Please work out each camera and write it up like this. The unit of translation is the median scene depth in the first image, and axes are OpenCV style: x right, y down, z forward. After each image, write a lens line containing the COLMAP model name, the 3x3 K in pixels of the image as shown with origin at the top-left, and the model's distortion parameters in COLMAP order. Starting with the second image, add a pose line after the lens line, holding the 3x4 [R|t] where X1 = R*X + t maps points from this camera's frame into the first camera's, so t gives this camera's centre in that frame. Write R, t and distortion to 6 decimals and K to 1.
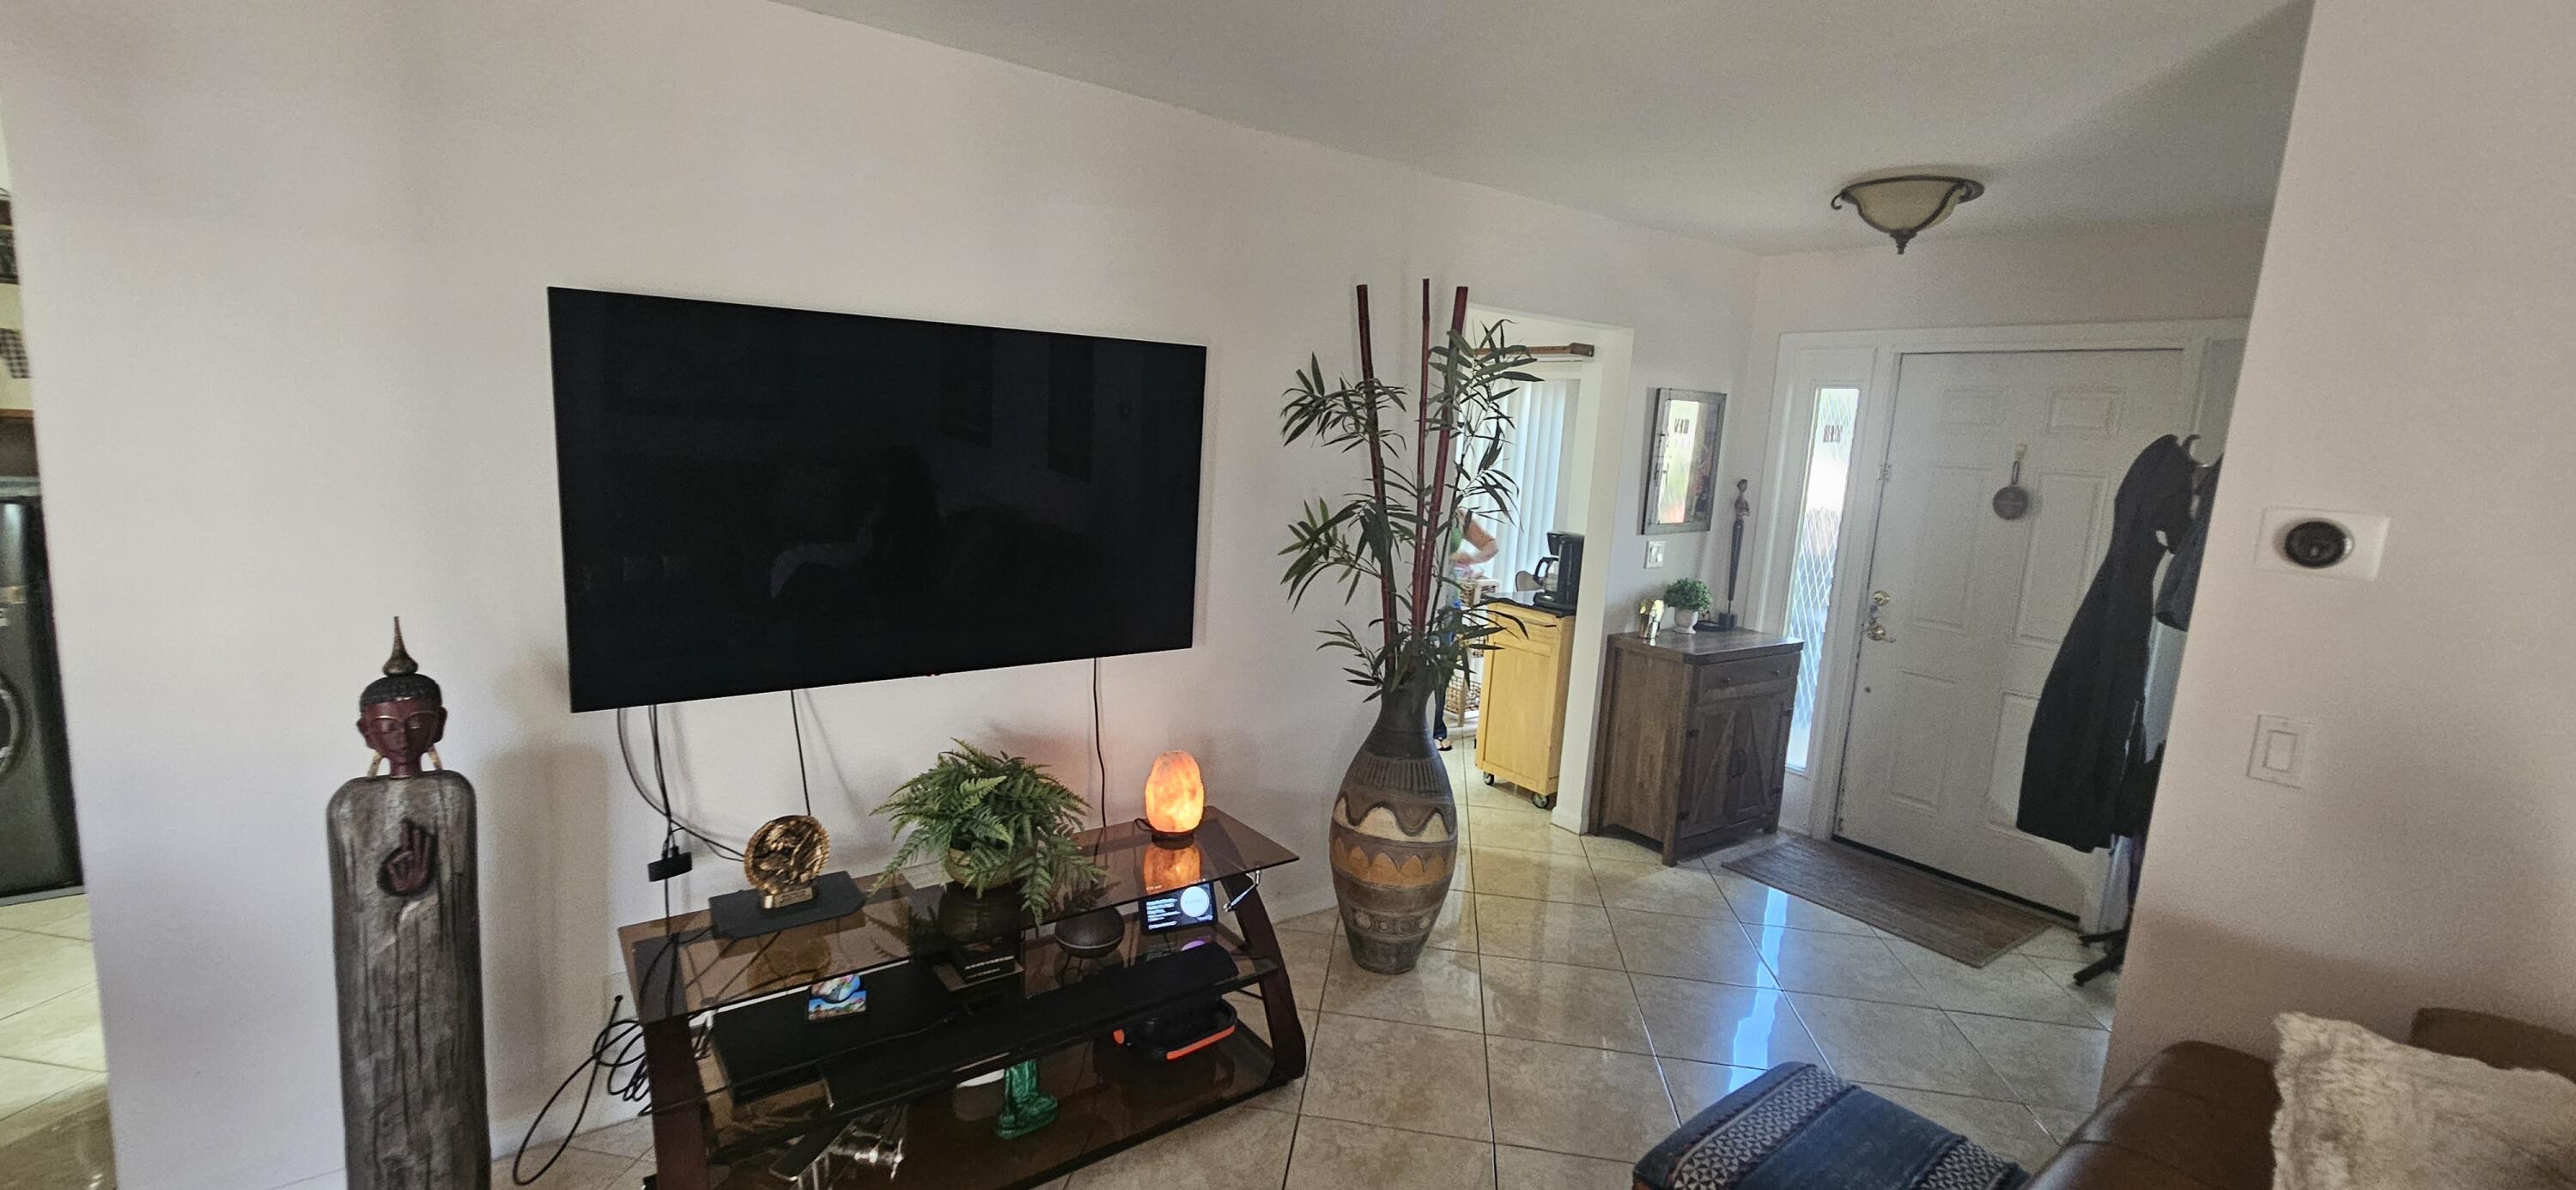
lens RADIAL K [[1061.7, 0, 1284.0], [0, 1061.7, 586.9], [0, 0, 1]] dist [-0.000869, 0.001585]
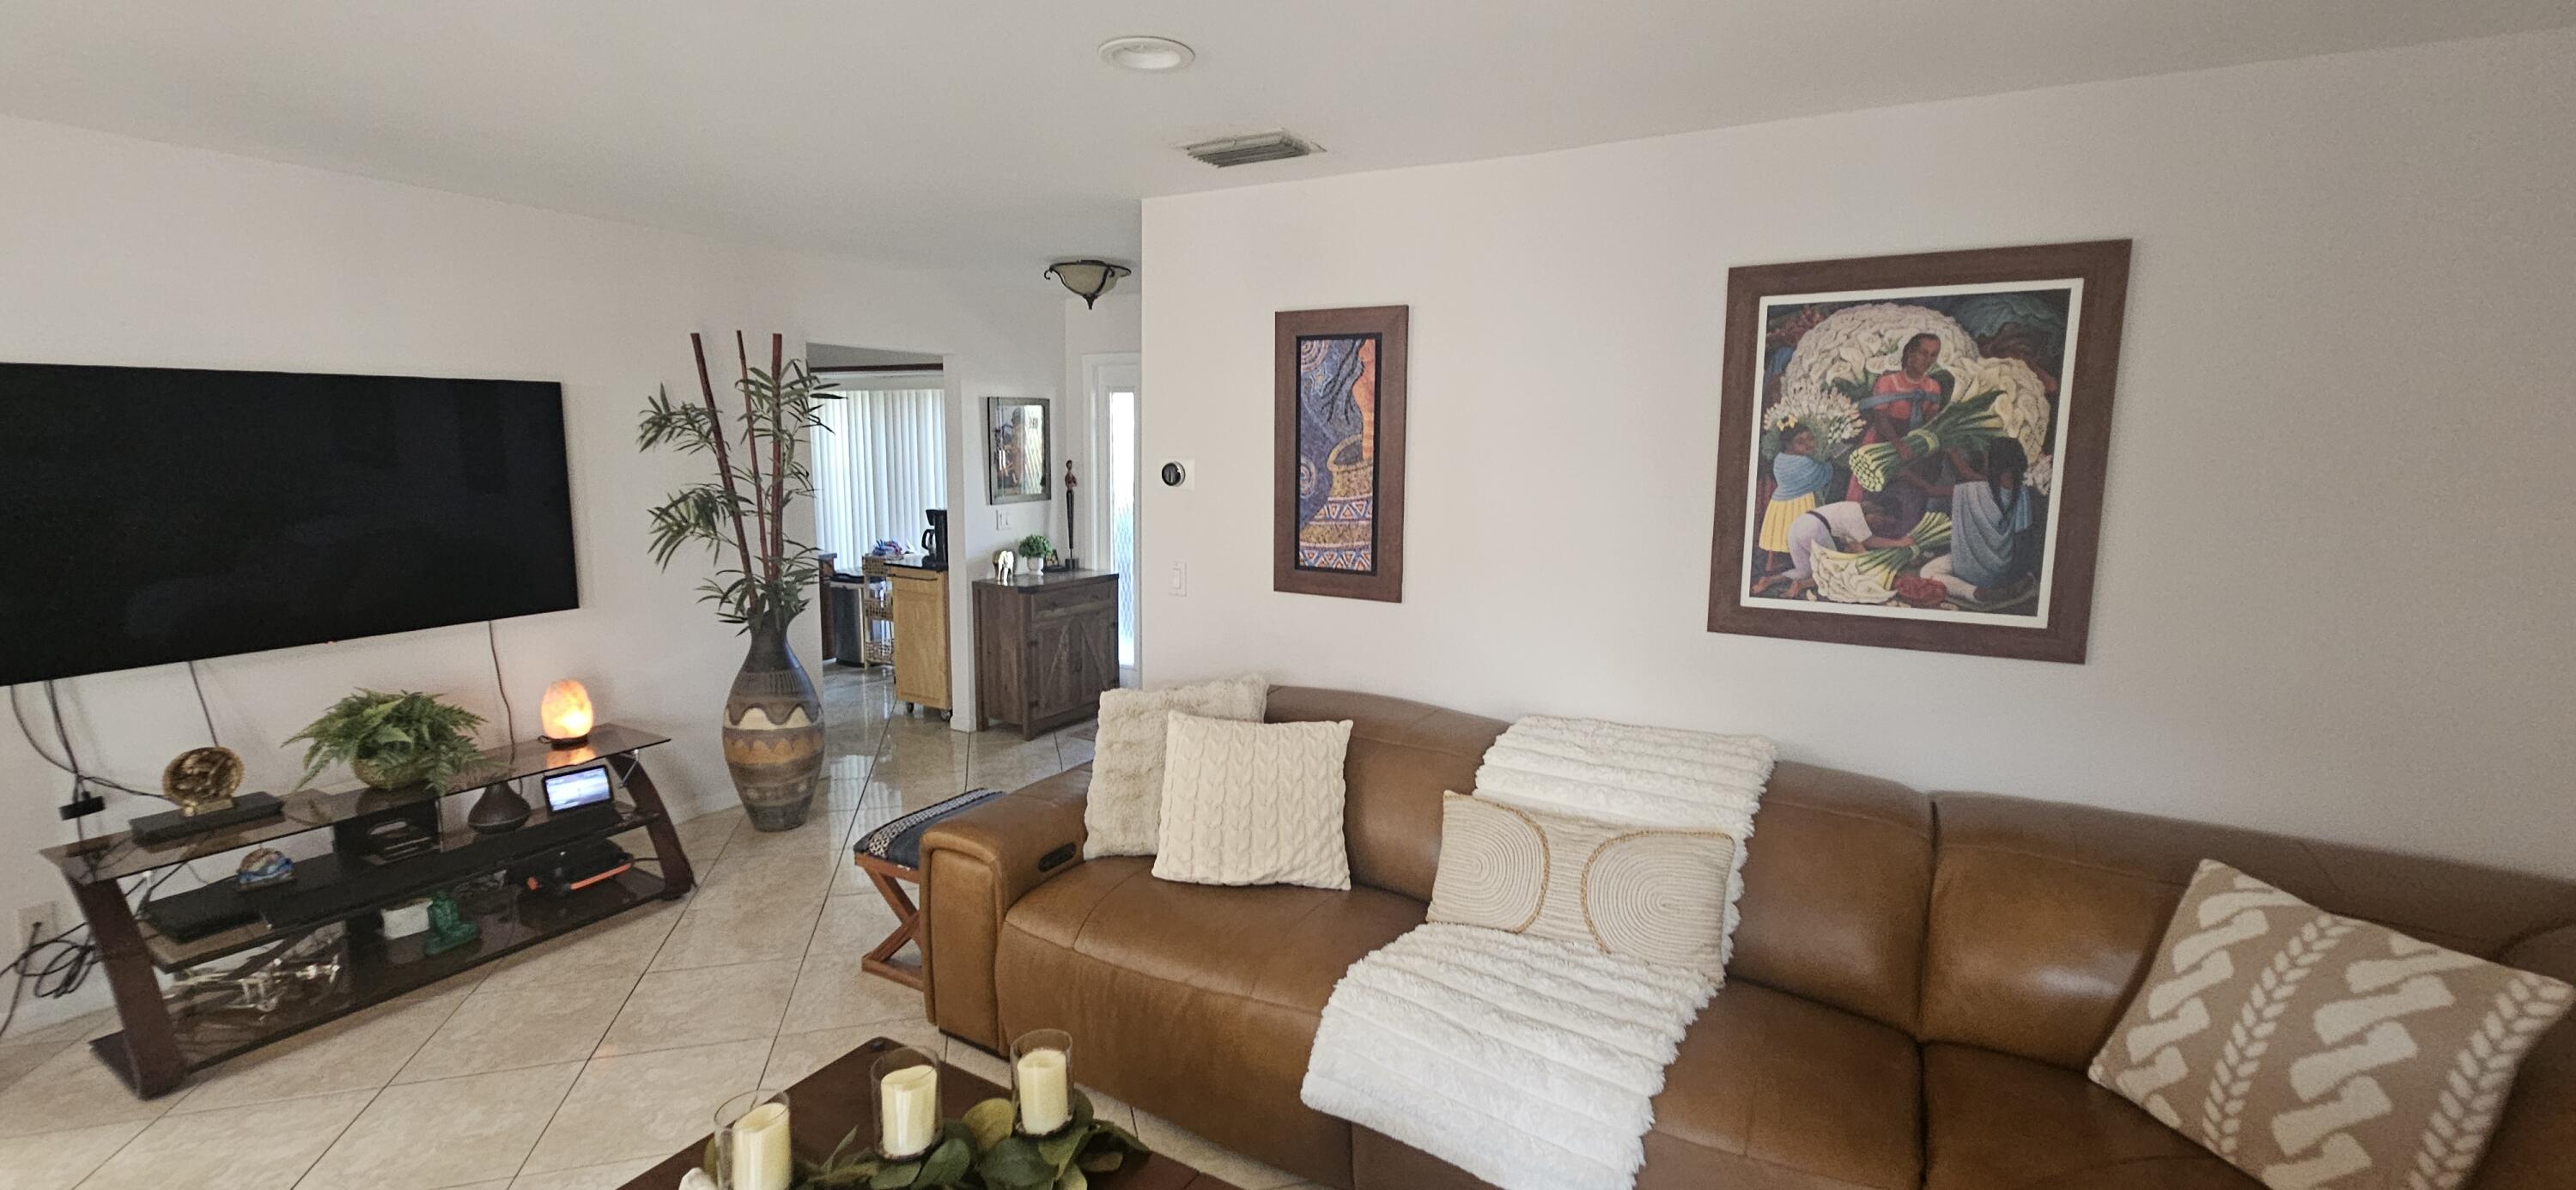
lens RADIAL K [[1061.7, 0, 1286.1], [0, 1061.7, 588.4], [0, 0, 1]] dist [-0.000869, 0.001585]
pose [[0.917607, -0.100593, 0.384550, 0.214365], [0.099364, 0.994783, 0.023121, 0.089337], [-0.384870, 0.016995, 0.922814, -0.561385]]
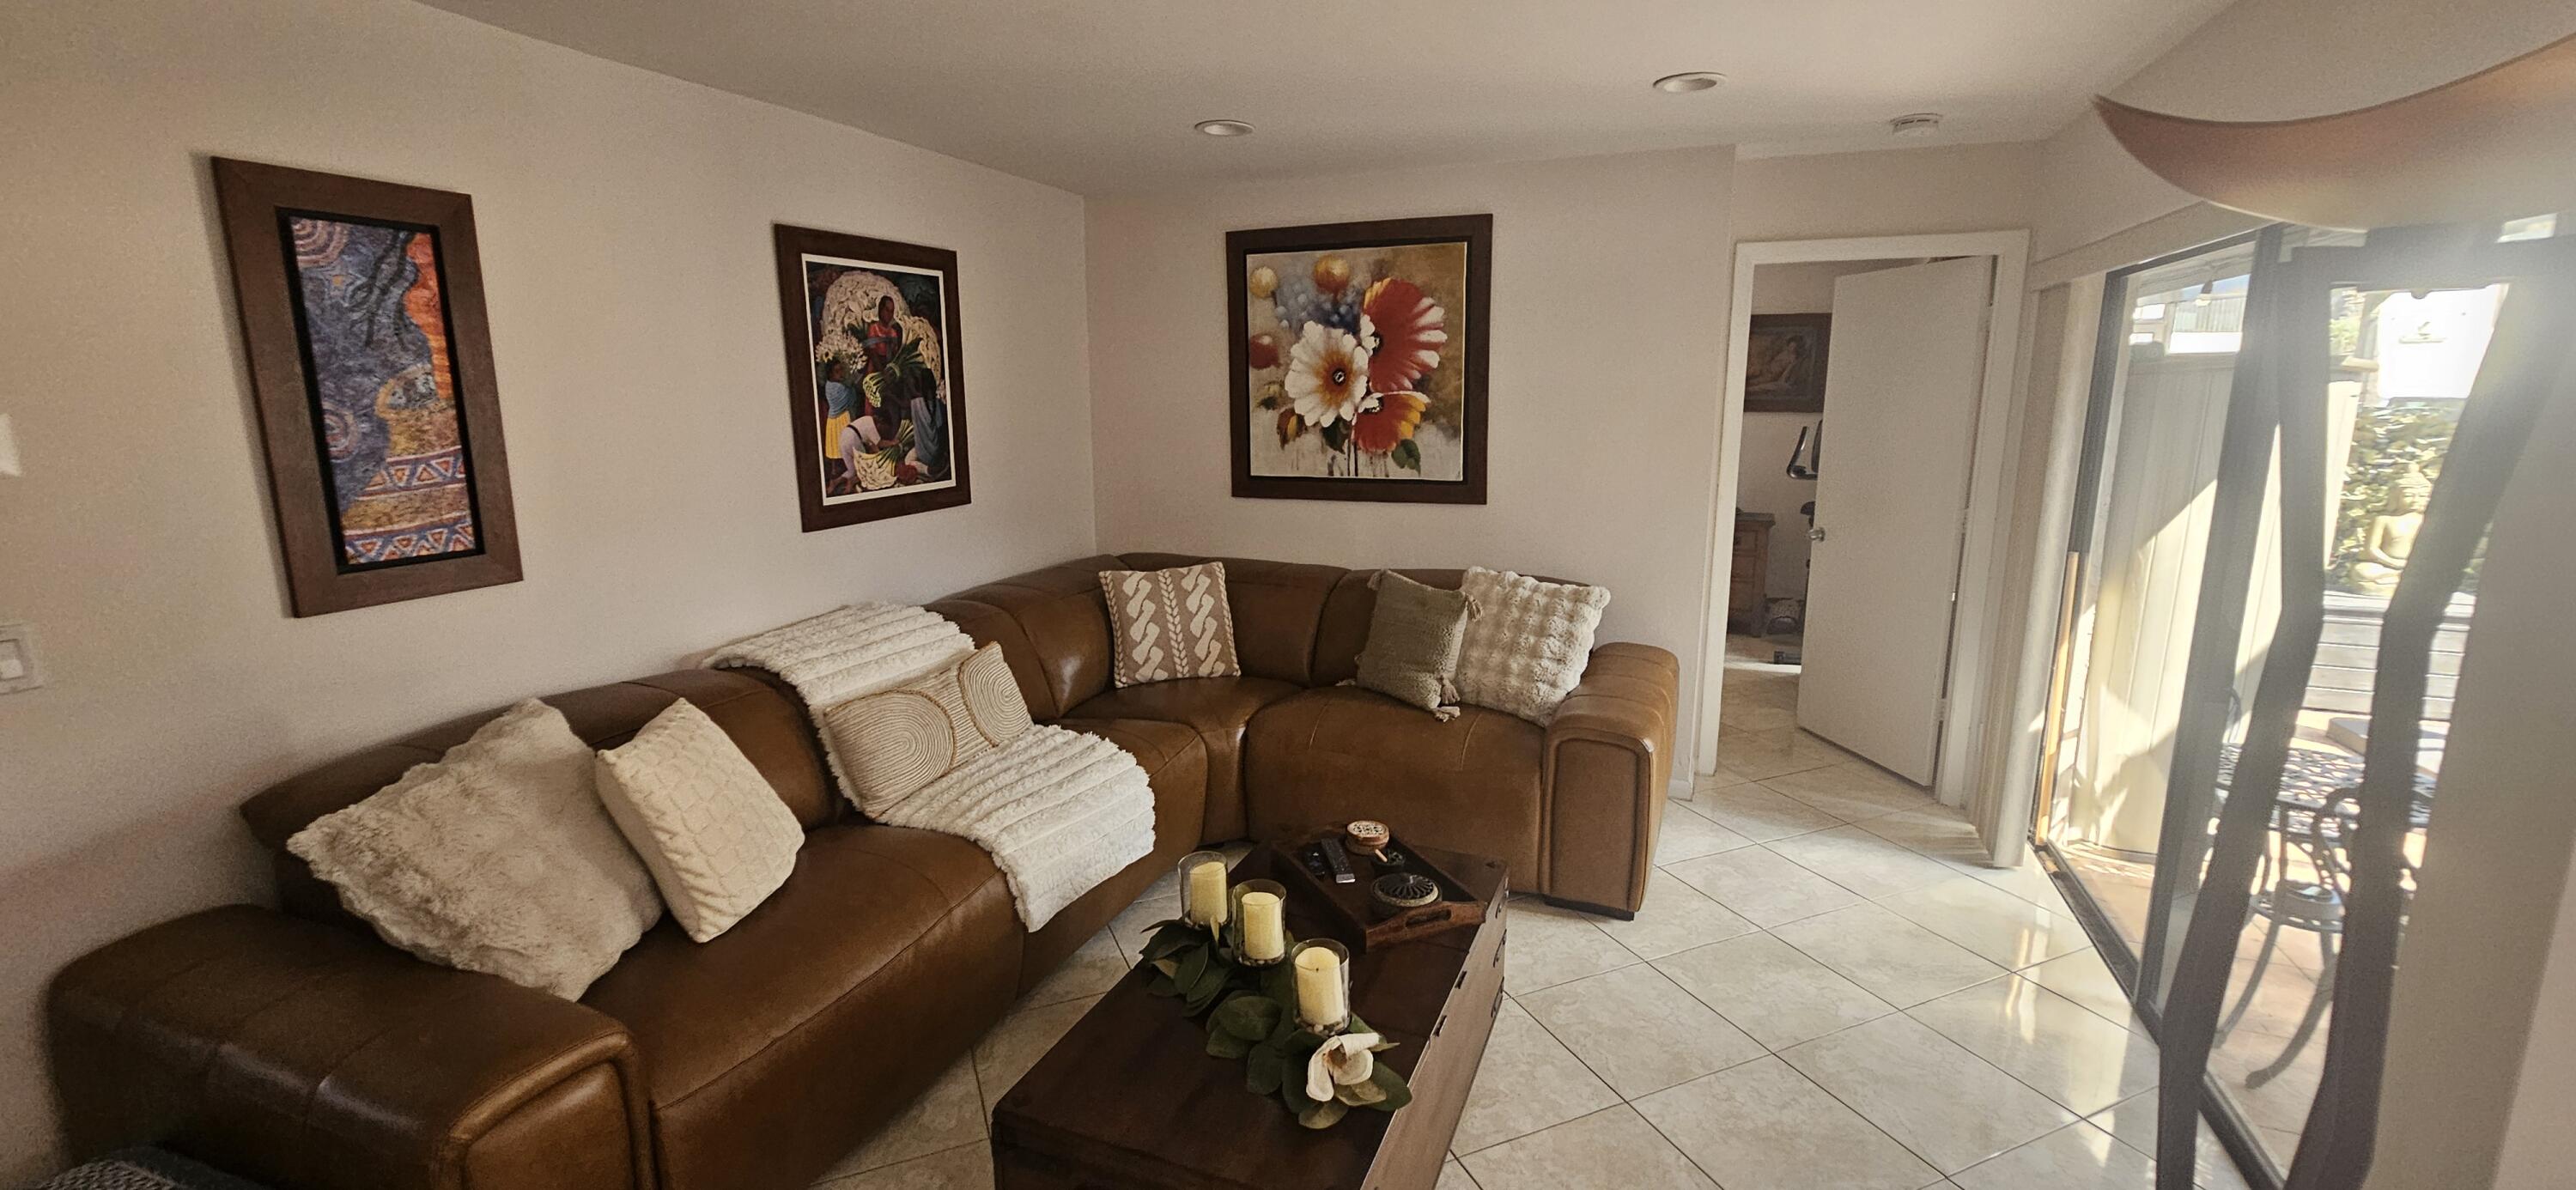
lens RADIAL K [[1061.7, 0, 1287.6], [0, 1061.7, 583.7], [0, 0, 1]] dist [-0.000869, 0.001585]
pose [[-0.513927, -0.212041, 0.831215, -0.607390], [0.107784, 0.945329, 0.307792, -0.142302], [-0.851036, 0.247774, -0.462976, 0.773098]]
